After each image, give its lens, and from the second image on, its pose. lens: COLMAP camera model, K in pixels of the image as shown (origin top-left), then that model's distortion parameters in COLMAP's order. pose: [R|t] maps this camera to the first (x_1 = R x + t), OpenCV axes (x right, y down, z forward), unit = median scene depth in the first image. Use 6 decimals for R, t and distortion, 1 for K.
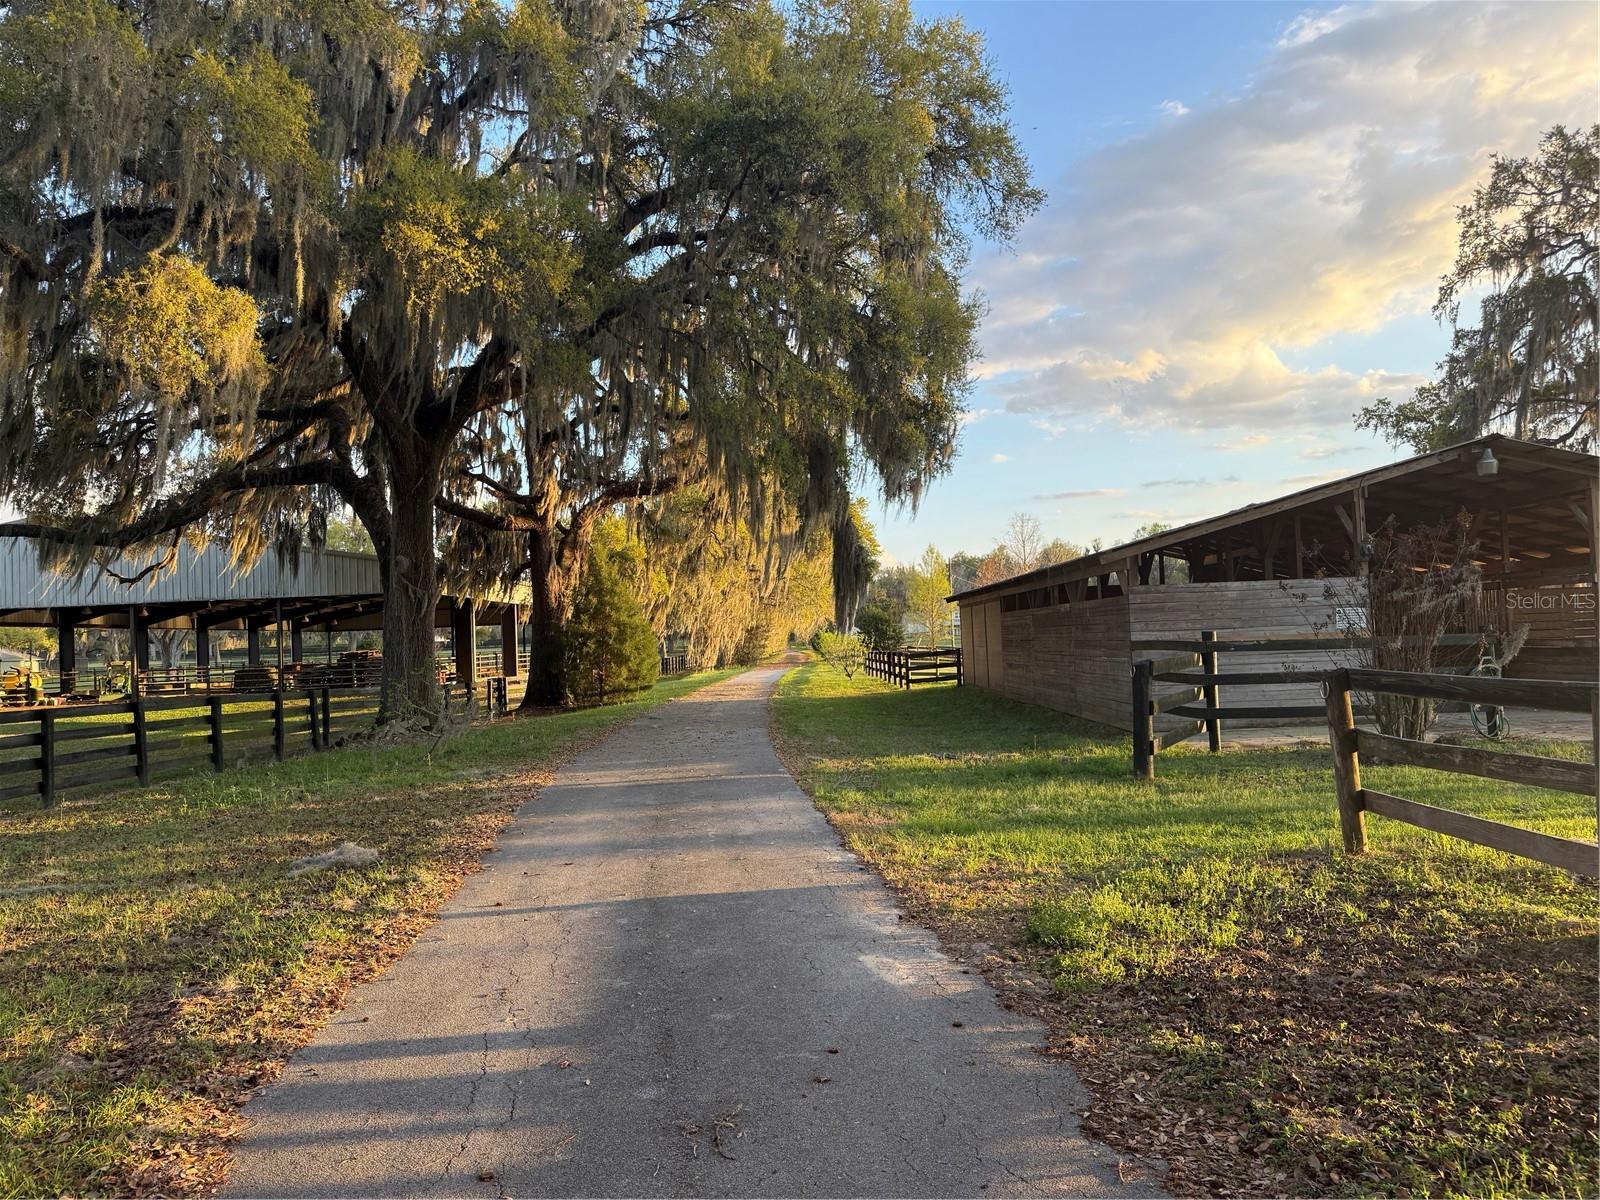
lens RADIAL K [[1137.7, 0, 795.8], [0, 1137.7, 601.2], [0, 0, 1]] dist [0.179253, -0.280038]
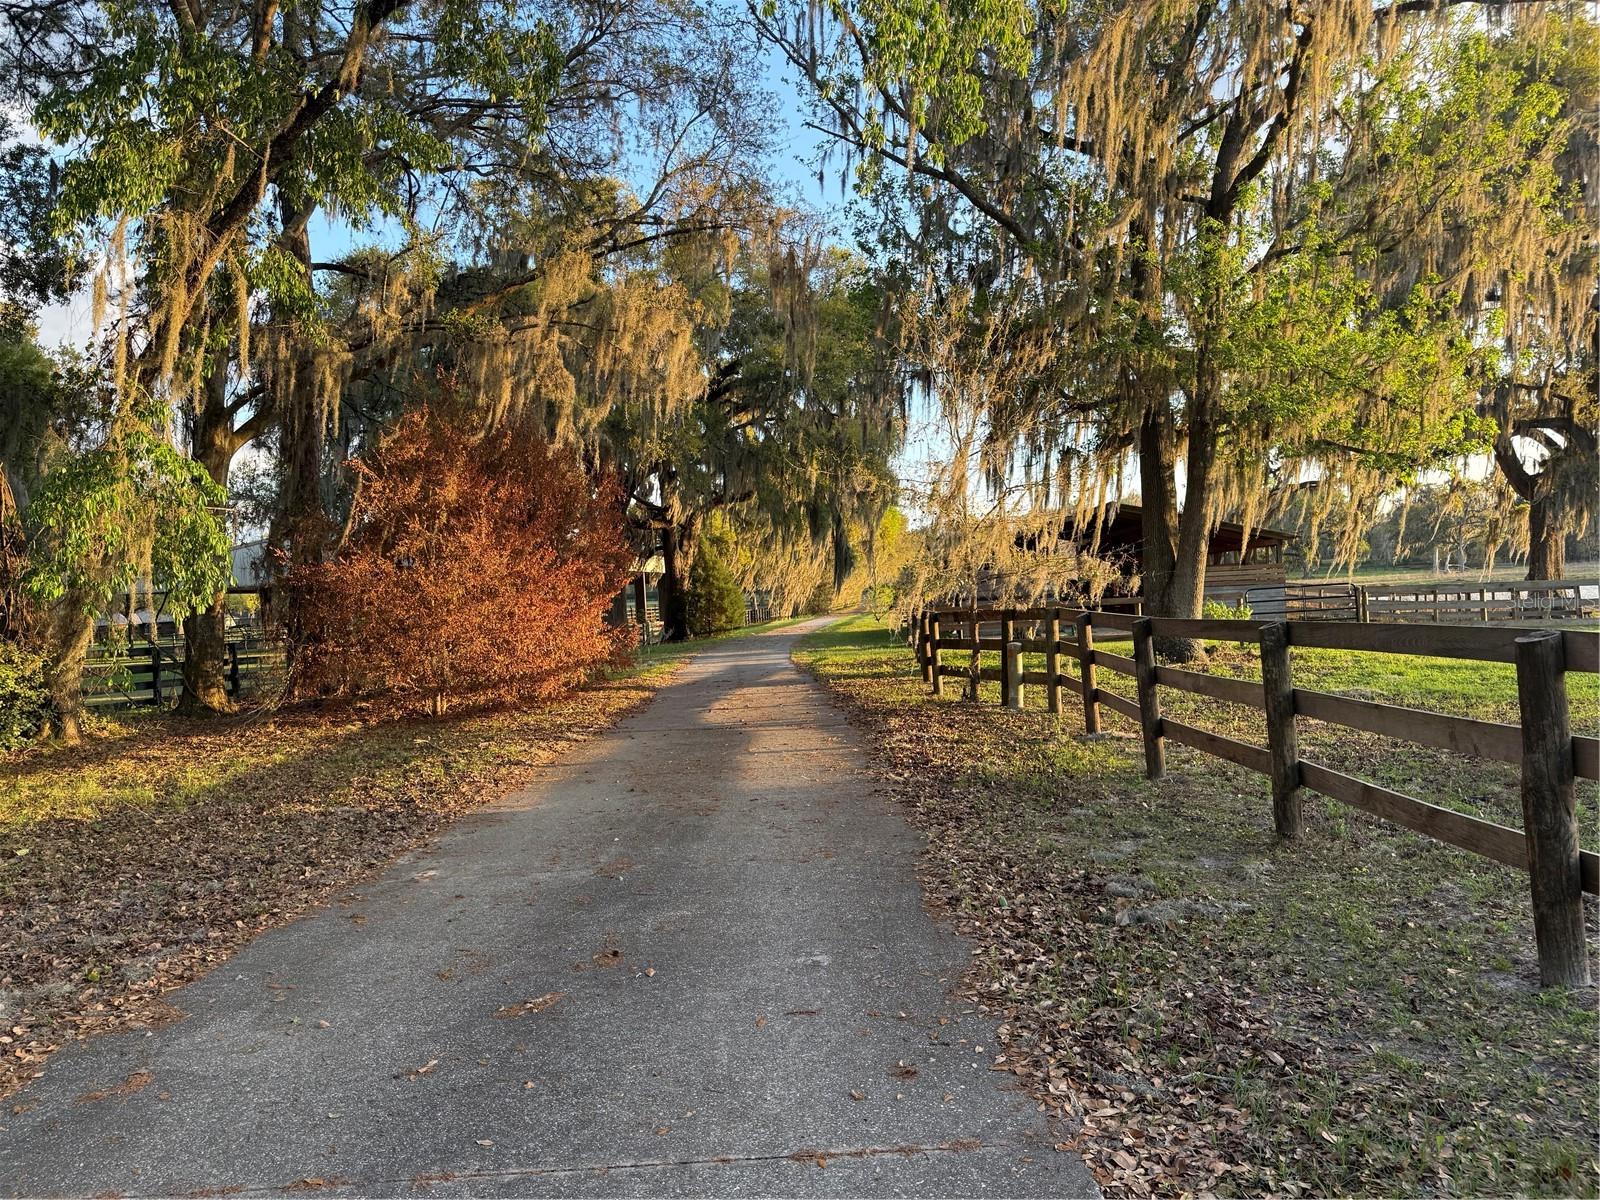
lens RADIAL K [[1137.7, 0, 795.8], [0, 1137.7, 601.2], [0, 0, 1]] dist [0.179253, -0.280038]
pose [[0.996660, -0.013960, -0.080460, 0.087575], [0.017331, 0.998994, 0.041362, -0.028215], [0.079802, -0.042618, 0.995899, -0.636077]]
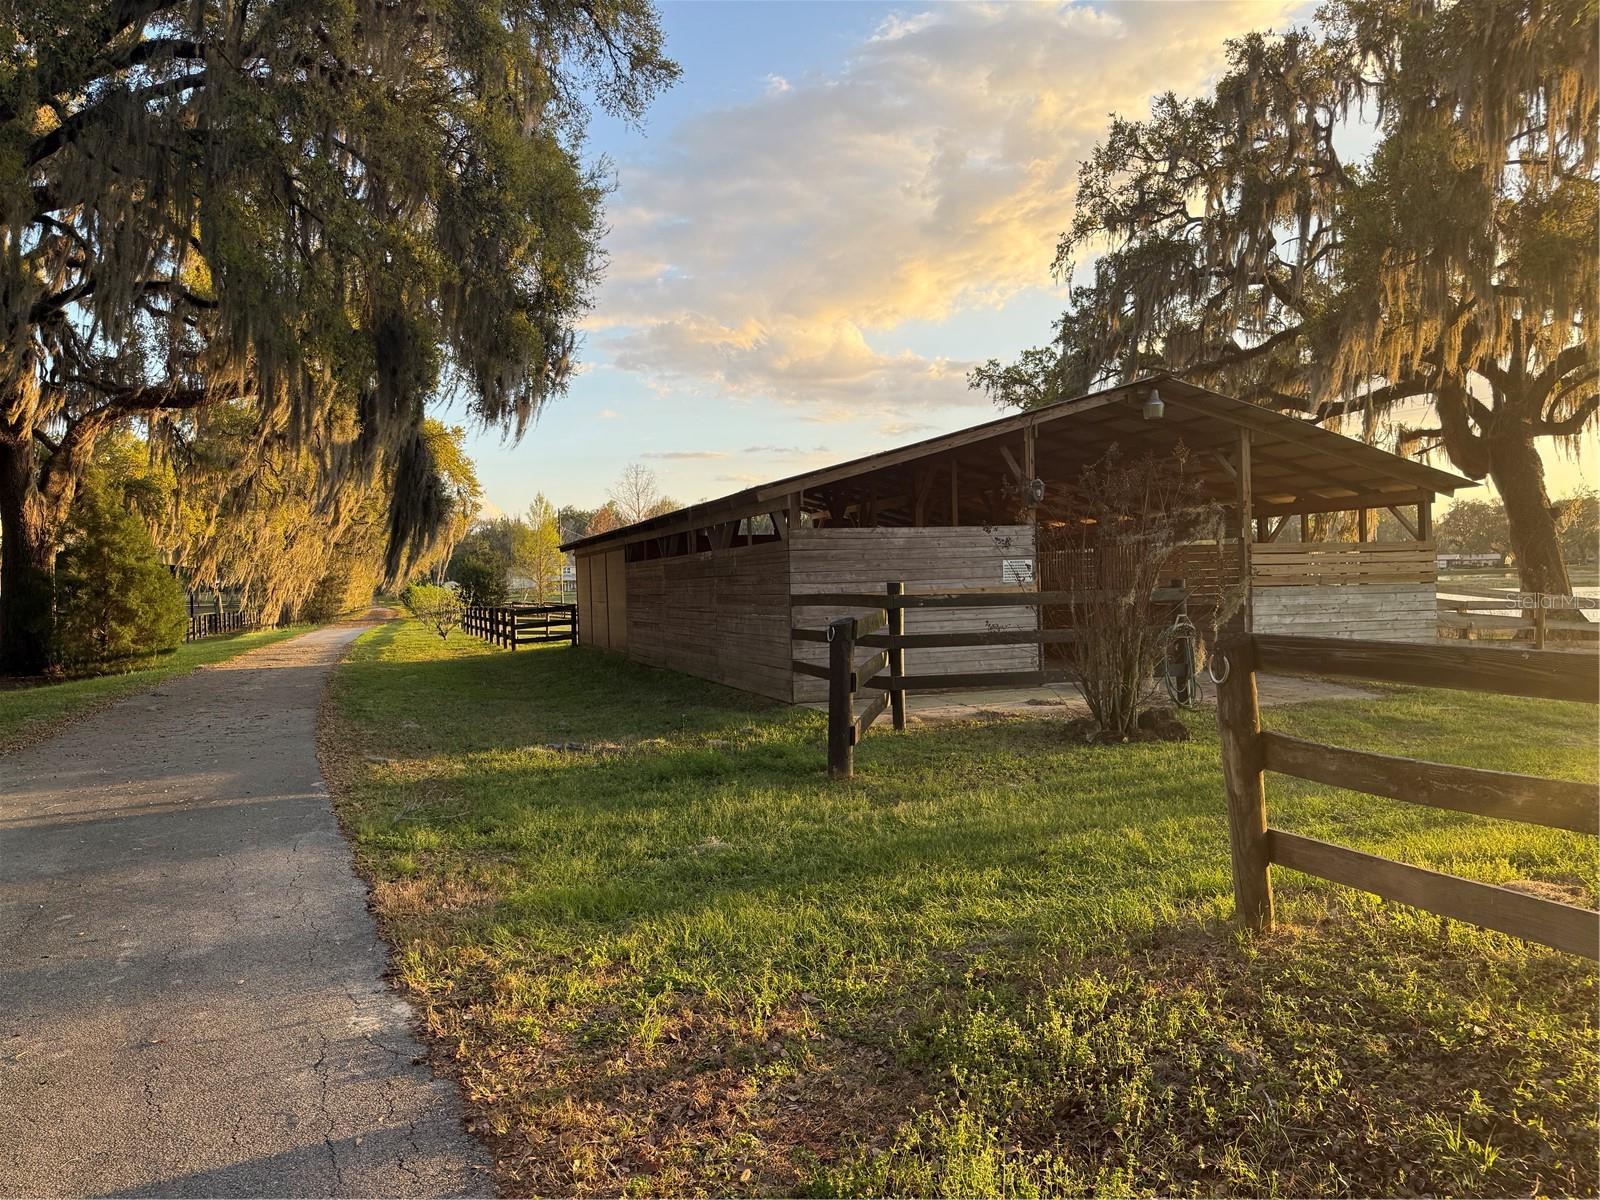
lens RADIAL K [[1137.7, 0, 795.8], [0, 1137.7, 601.2], [0, 0, 1]] dist [0.179253, -0.280038]
pose [[0.942770, 0.007282, 0.333364, 0.009545], [-0.019965, 0.999201, 0.034636, 0.005354], [-0.332845, -0.039309, 0.942162, 0.112350]]
